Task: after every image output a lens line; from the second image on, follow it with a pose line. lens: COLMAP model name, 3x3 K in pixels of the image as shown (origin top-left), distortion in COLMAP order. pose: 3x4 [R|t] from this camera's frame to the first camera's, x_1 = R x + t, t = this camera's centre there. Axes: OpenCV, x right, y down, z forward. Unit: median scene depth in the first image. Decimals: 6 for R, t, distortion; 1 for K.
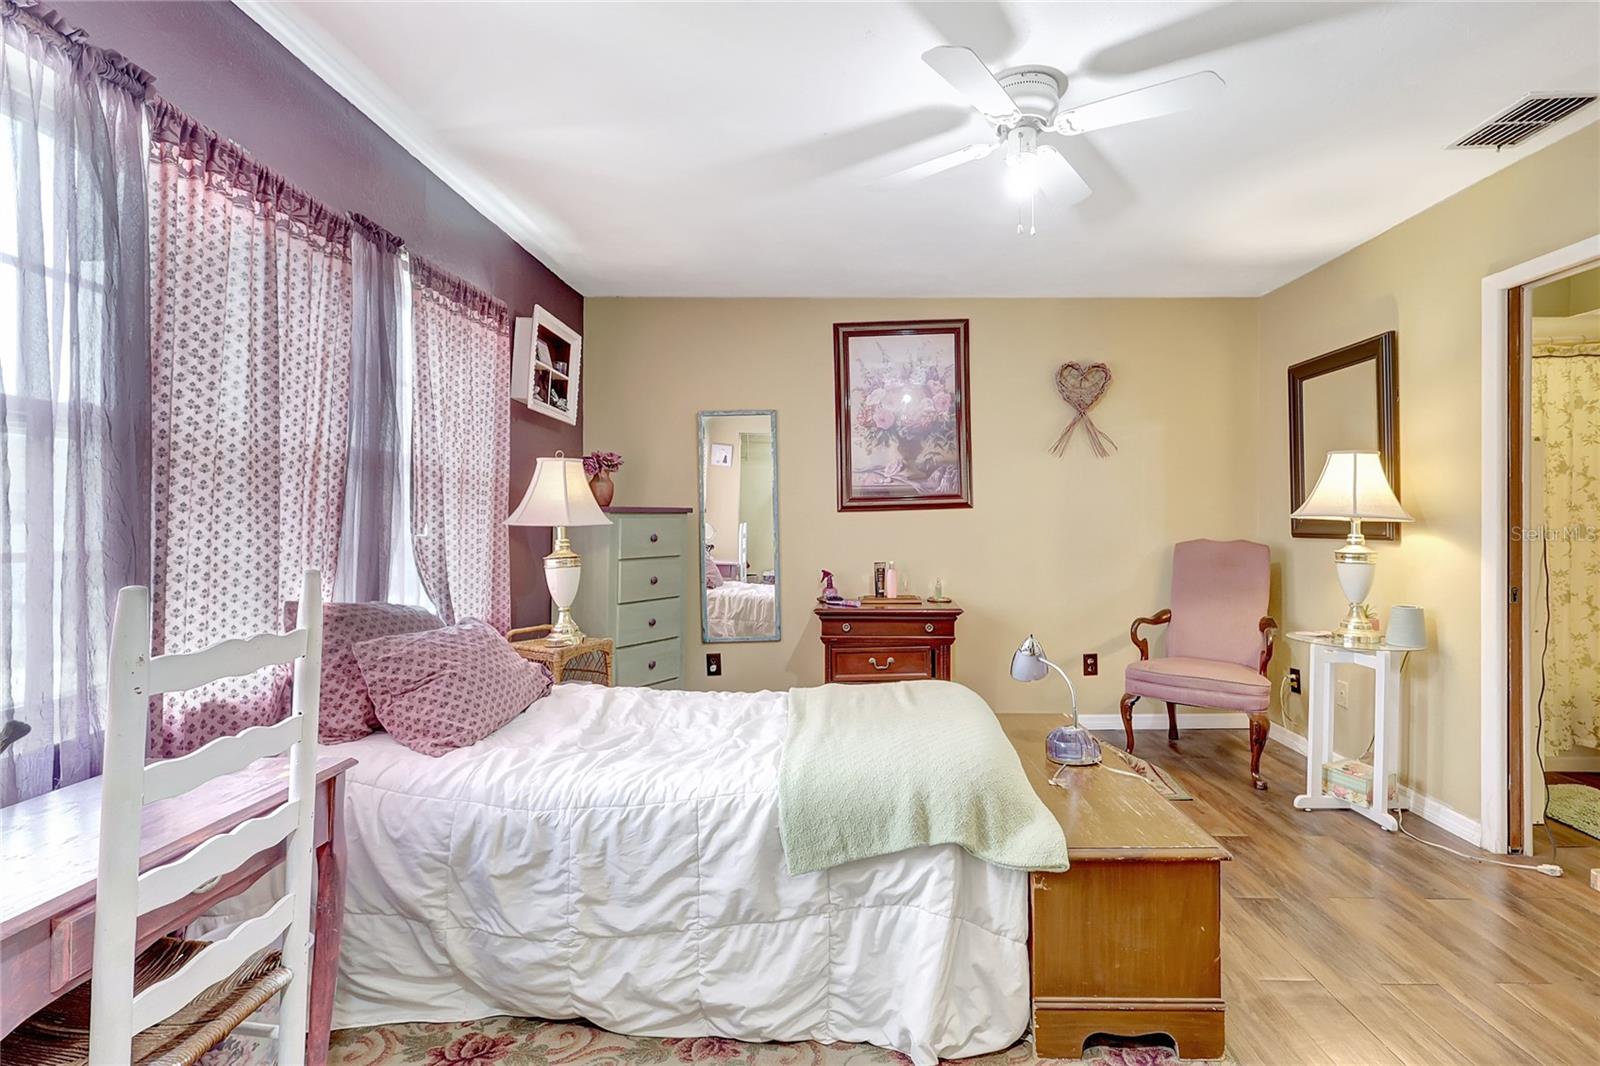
lens RADIAL K [[741.6, 0, 798.2], [0, 741.6, 526.3], [0, 0, 1]] dist [0.000103, 0.000525]
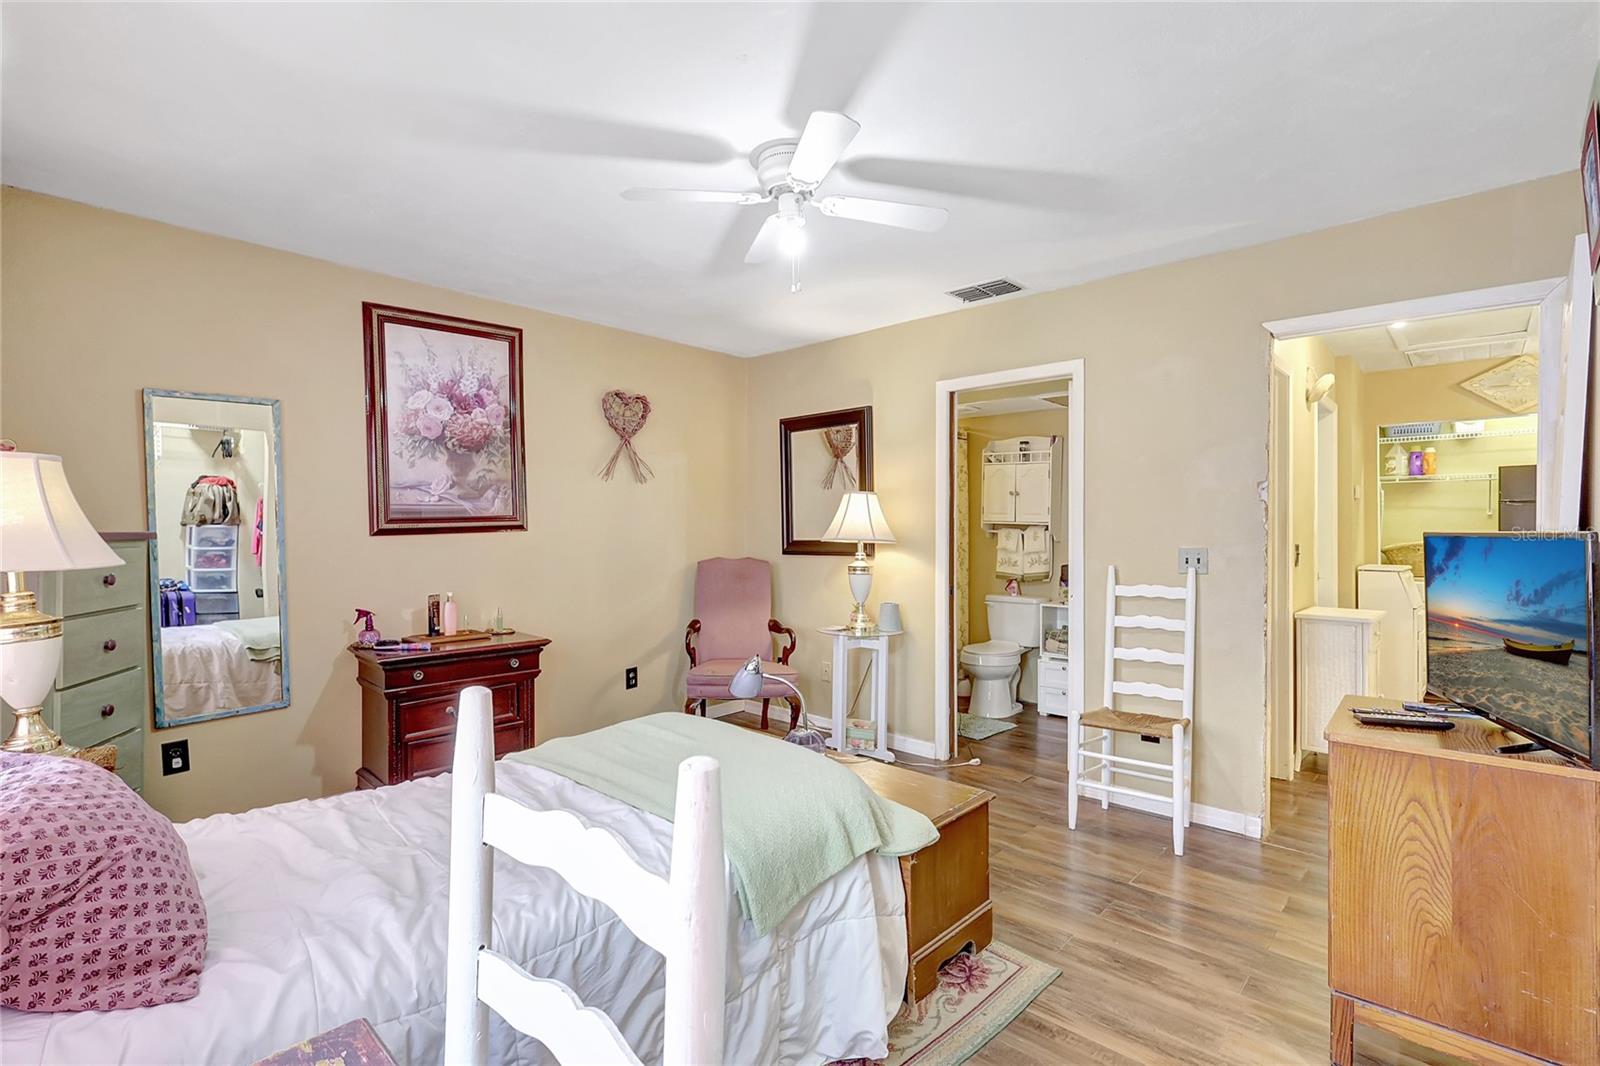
lens RADIAL K [[757.3, 0, 750.3], [0, 757.3, 546.0], [0, 0, 1]] dist [0.001133, 0.000444]
pose [[0.684465, -0.017939, 0.728825, -0.306362], [0.010319, 0.999835, 0.014919, -0.018608], [-0.728972, -0.002690, 0.684538, 0.149082]]
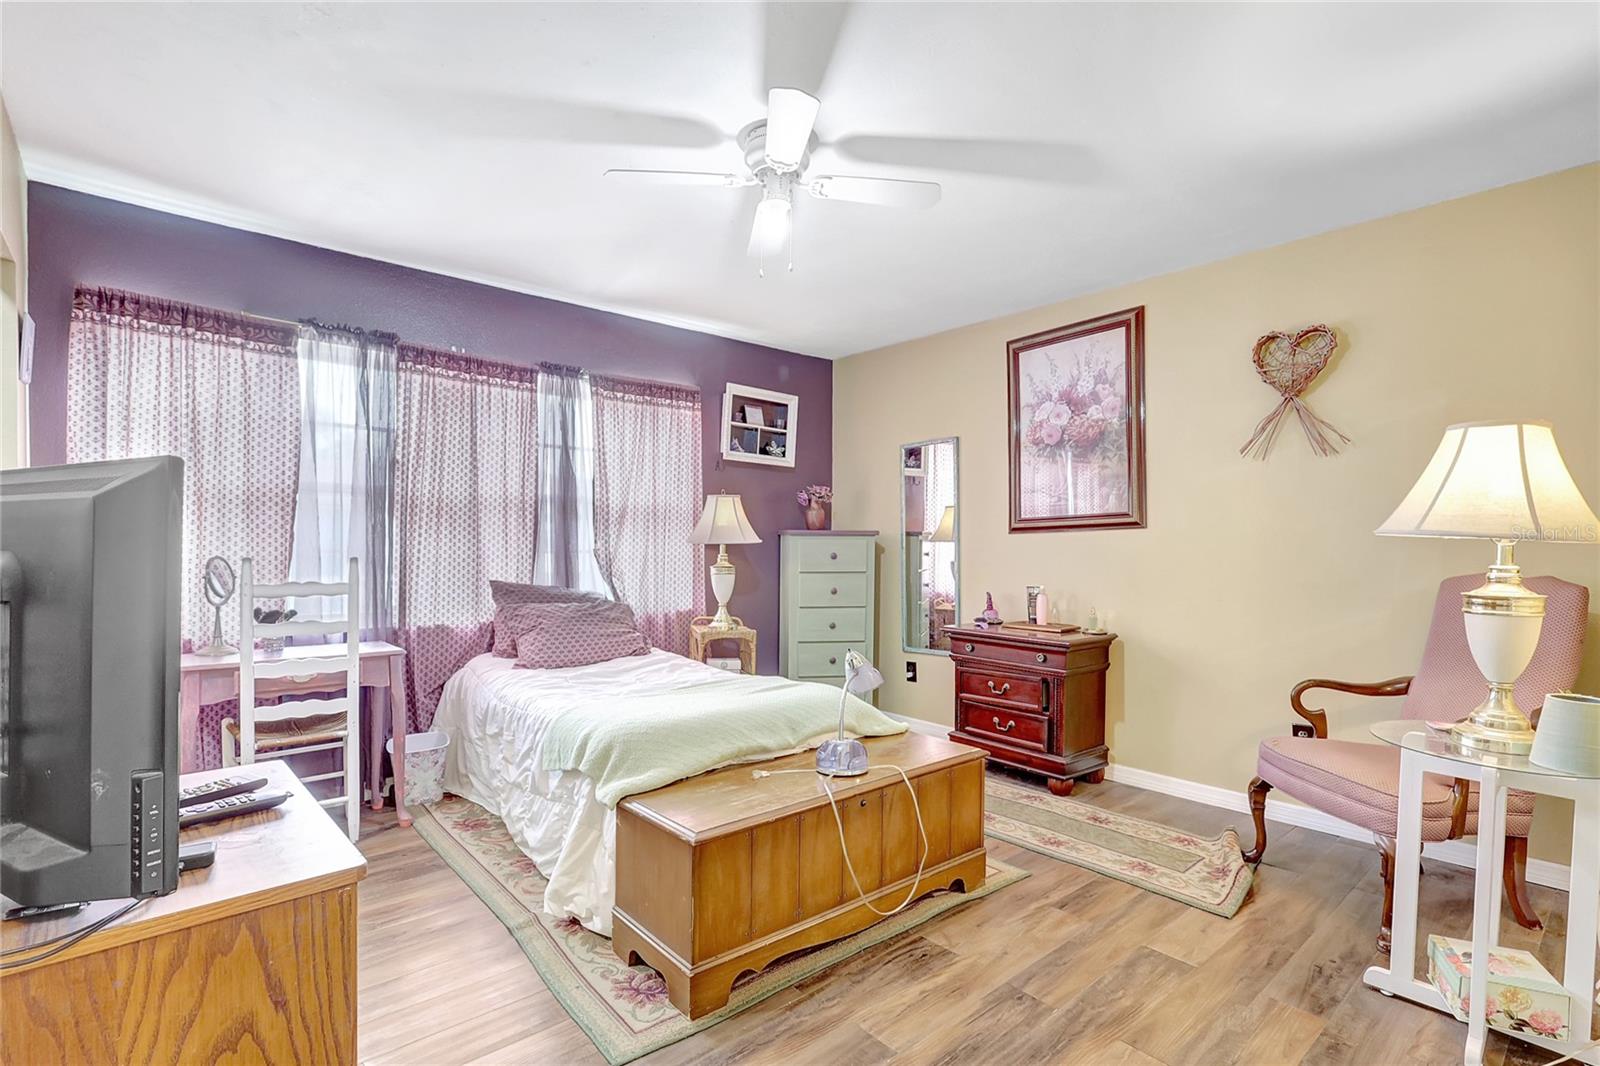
lens RADIAL K [[691.0, 0, 772.8], [0, 691.0, 568.6], [0, 0, 1]] dist [0.000306, 0.000108]
pose [[0.689731, 0.032558, -0.723333, 0.576707], [-0.014360, 0.999407, 0.031291, 0.003256], [0.723923, -0.011195, 0.689790, 0.160384]]
